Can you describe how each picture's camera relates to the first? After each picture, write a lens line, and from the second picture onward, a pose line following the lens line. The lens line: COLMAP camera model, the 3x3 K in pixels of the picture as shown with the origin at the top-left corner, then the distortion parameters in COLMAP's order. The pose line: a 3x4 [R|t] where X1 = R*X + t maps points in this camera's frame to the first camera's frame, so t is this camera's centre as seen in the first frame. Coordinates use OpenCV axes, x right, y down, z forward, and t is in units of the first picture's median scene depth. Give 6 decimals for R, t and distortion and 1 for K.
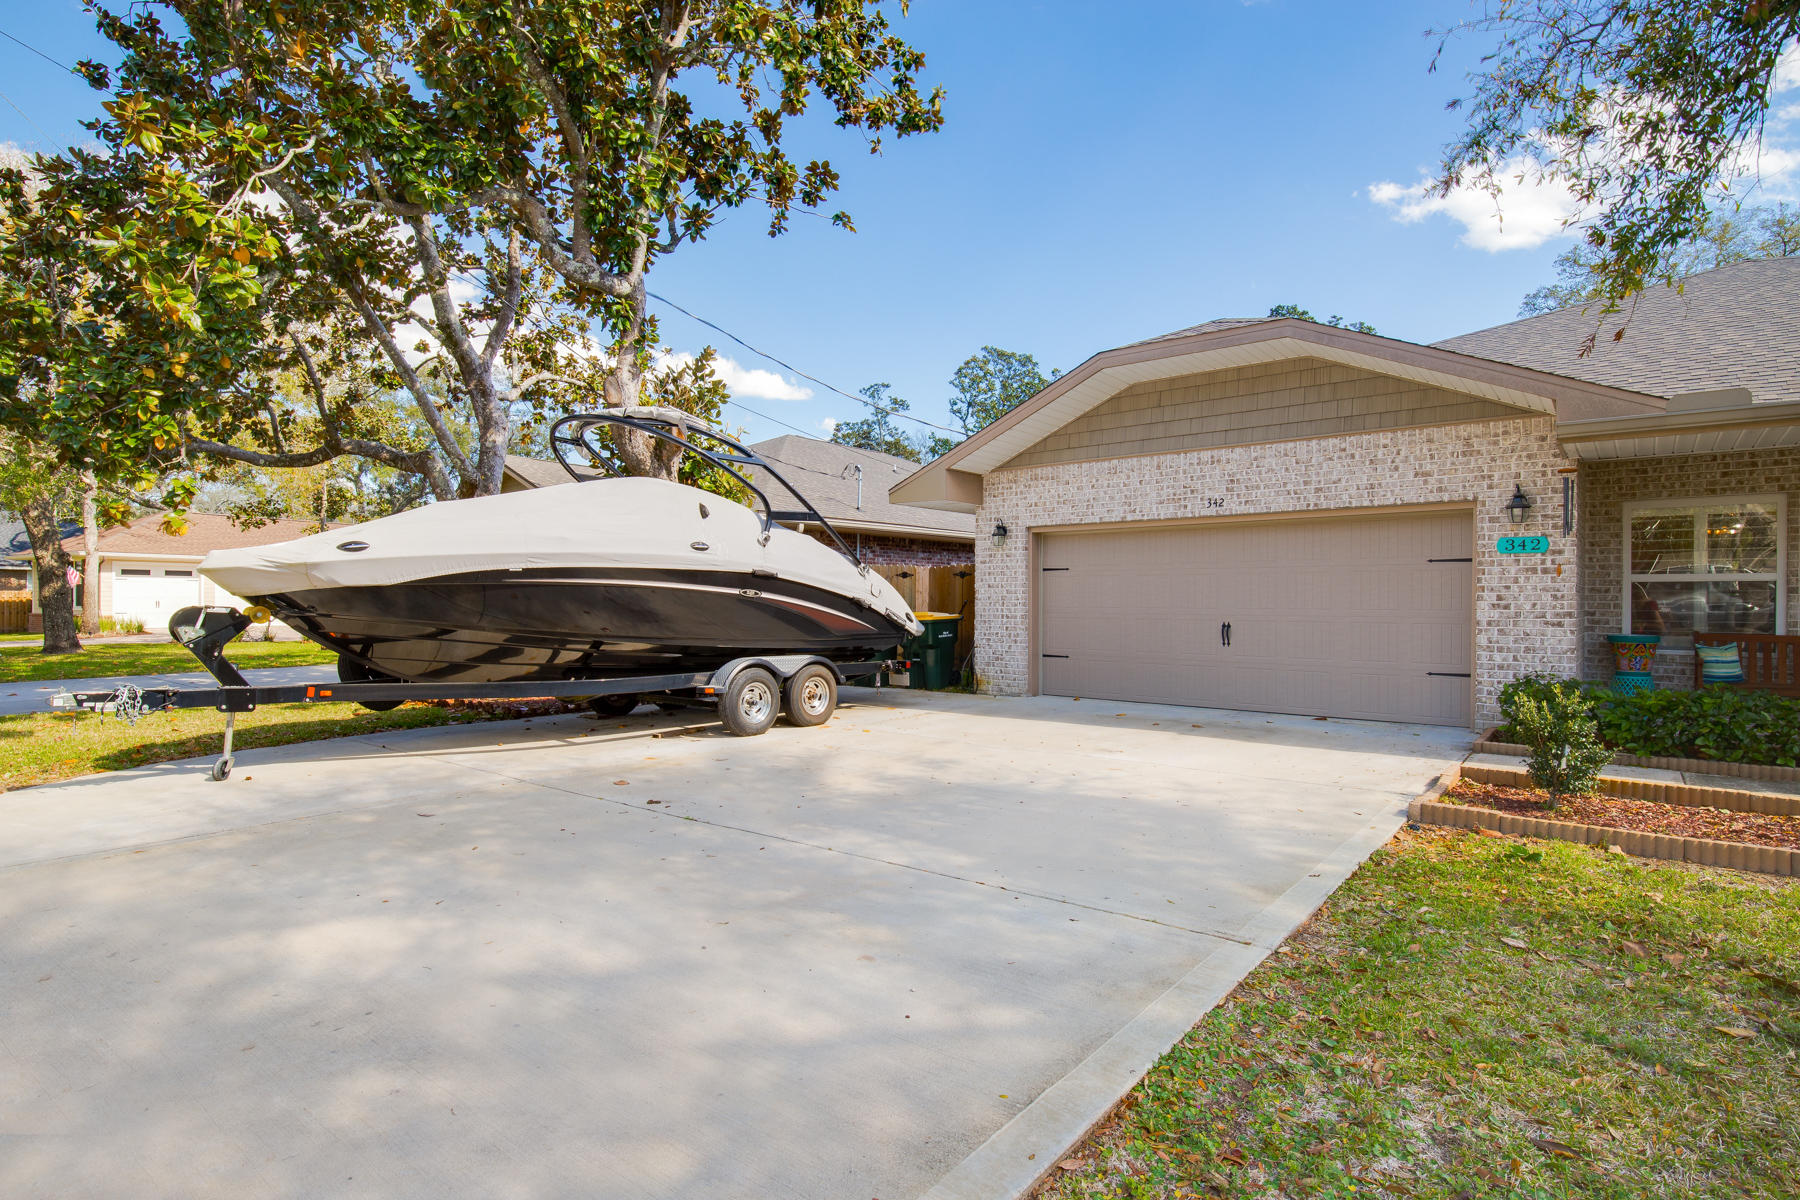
lens RADIAL K [[900.9, 0, 900.6], [0, 900.9, 601.7], [0, 0, 1]] dist [-0.005196, -0.001024]
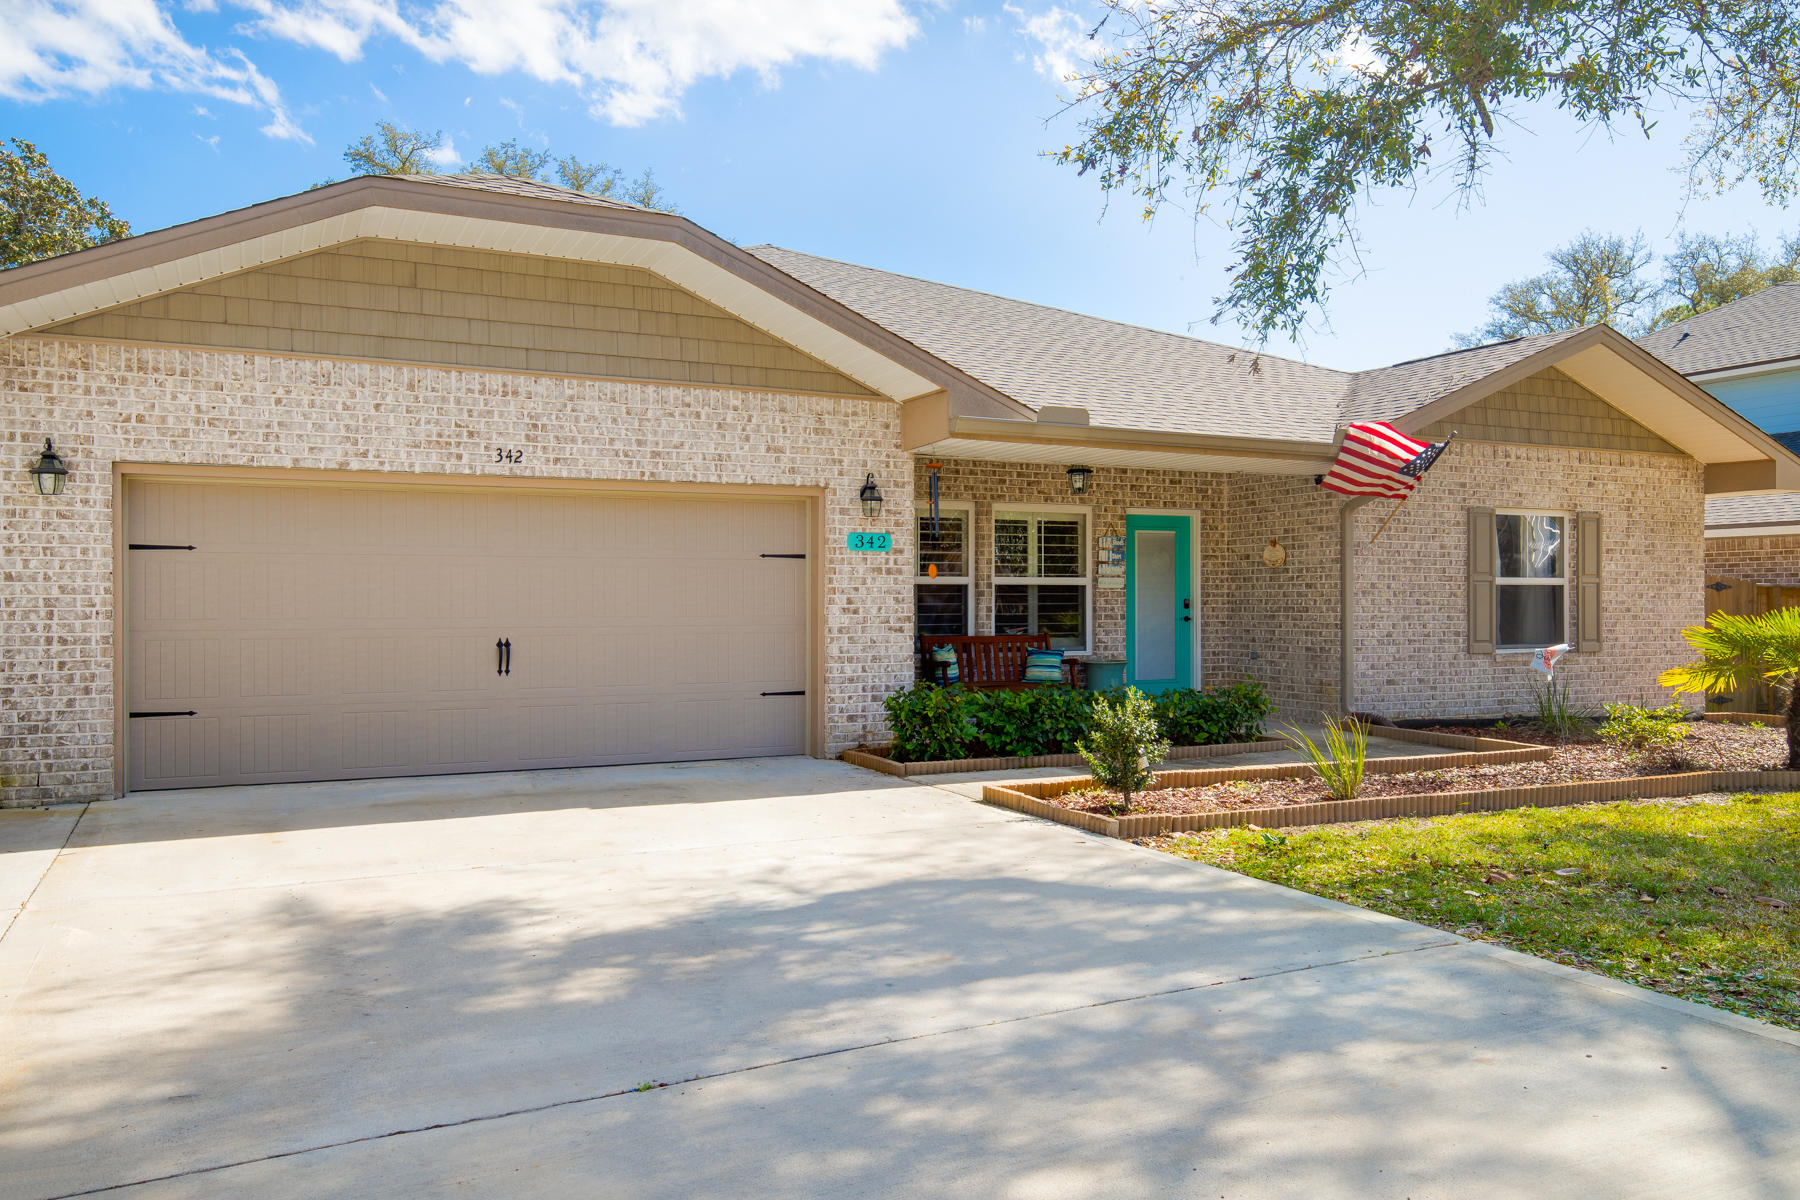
lens RADIAL K [[1408.6, 0, 900.1], [0, 1408.6, 598.8], [0, 0, 1]] dist [0.003211, -0.005045]
pose [[0.406244, -0.000028, 0.913765, -0.558539], [0.005256, 0.999984, -0.002306, -0.003042], [-0.913750, 0.005740, 0.406237, 0.390537]]
